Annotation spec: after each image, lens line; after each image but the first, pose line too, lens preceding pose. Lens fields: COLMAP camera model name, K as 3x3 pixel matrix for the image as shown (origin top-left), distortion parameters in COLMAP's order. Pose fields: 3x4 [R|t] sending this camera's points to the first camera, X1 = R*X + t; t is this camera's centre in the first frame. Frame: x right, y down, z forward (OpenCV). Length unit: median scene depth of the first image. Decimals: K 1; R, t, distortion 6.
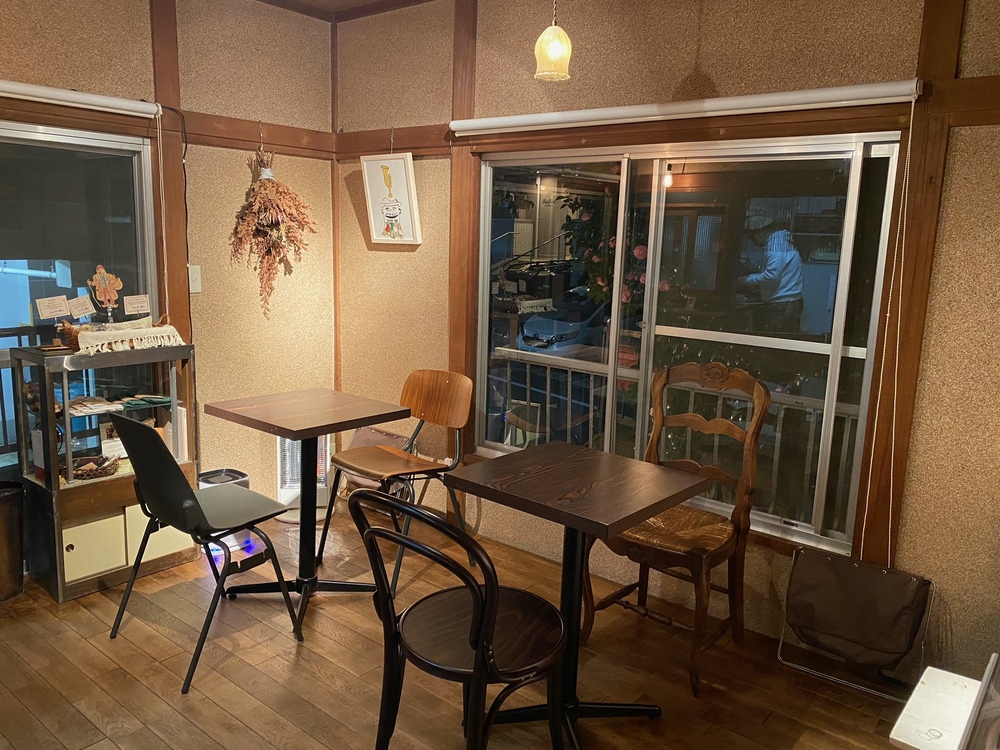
lens RADIAL K [[771.8, 0, 500.1], [0, 771.8, 374.4], [0, 0, 1]] dist [-0.009742, -0.009646]
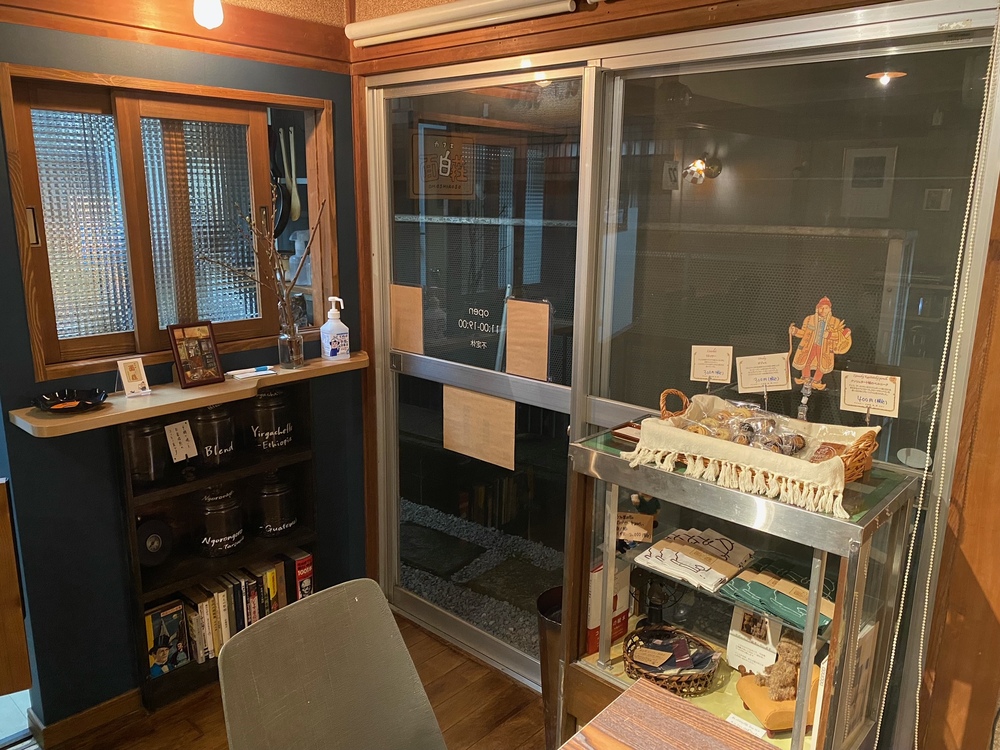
lens RADIAL K [[771.8, 0, 499.5], [0, 771.8, 377.1], [0, 0, 1]] dist [-0.009742, -0.009646]
pose [[-0.052472, 0.198597, -0.978676, -0.032142], [-0.190504, 0.960037, 0.205029, -0.153896], [0.980283, 0.197200, -0.012541, 0.816664]]
